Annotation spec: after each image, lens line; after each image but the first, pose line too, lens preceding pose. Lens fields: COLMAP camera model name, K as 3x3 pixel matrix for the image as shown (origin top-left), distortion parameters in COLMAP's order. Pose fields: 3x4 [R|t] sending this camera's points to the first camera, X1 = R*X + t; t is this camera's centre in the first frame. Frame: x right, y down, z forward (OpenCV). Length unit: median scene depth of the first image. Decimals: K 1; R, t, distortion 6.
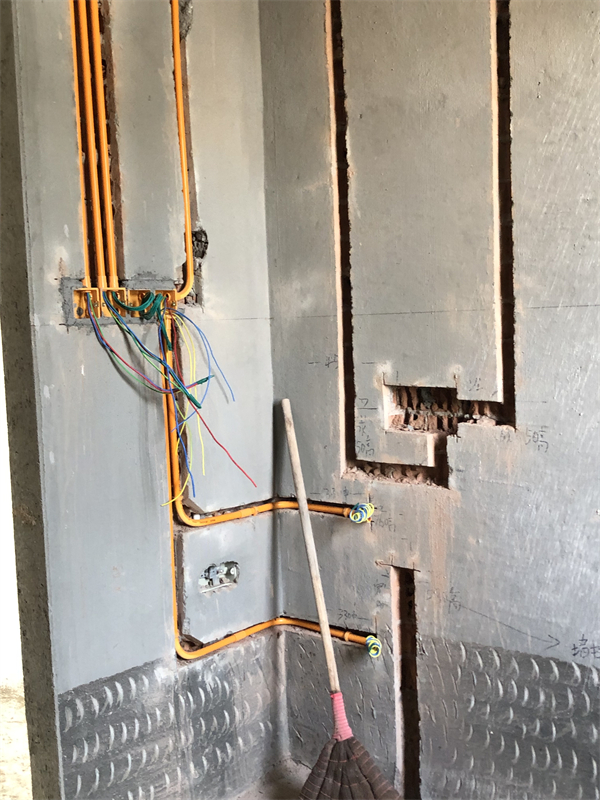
lens RADIAL K [[947.9, 0, 294.9], [0, 947.9, 398.2], [0, 0, 1]] dist [0.007063, 0.000000]
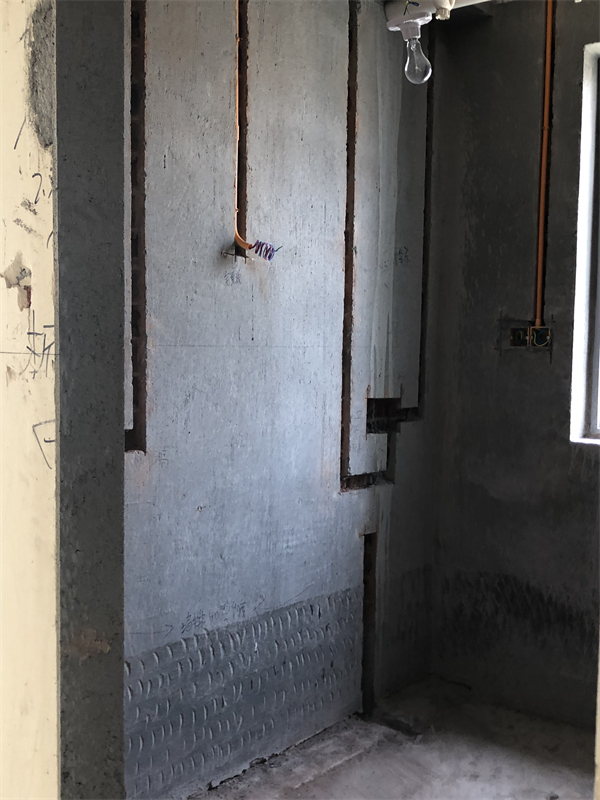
lens RADIAL K [[947.9, 0, 306.7], [0, 947.9, 397.4], [0, 0, 1]] dist [0.007063, 0.000000]
pose [[-0.013125, -0.027431, 0.999538, -0.843313], [0.079556, 0.996426, 0.028390, -0.046475], [-0.996744, 0.079892, -0.010896, 0.771505]]
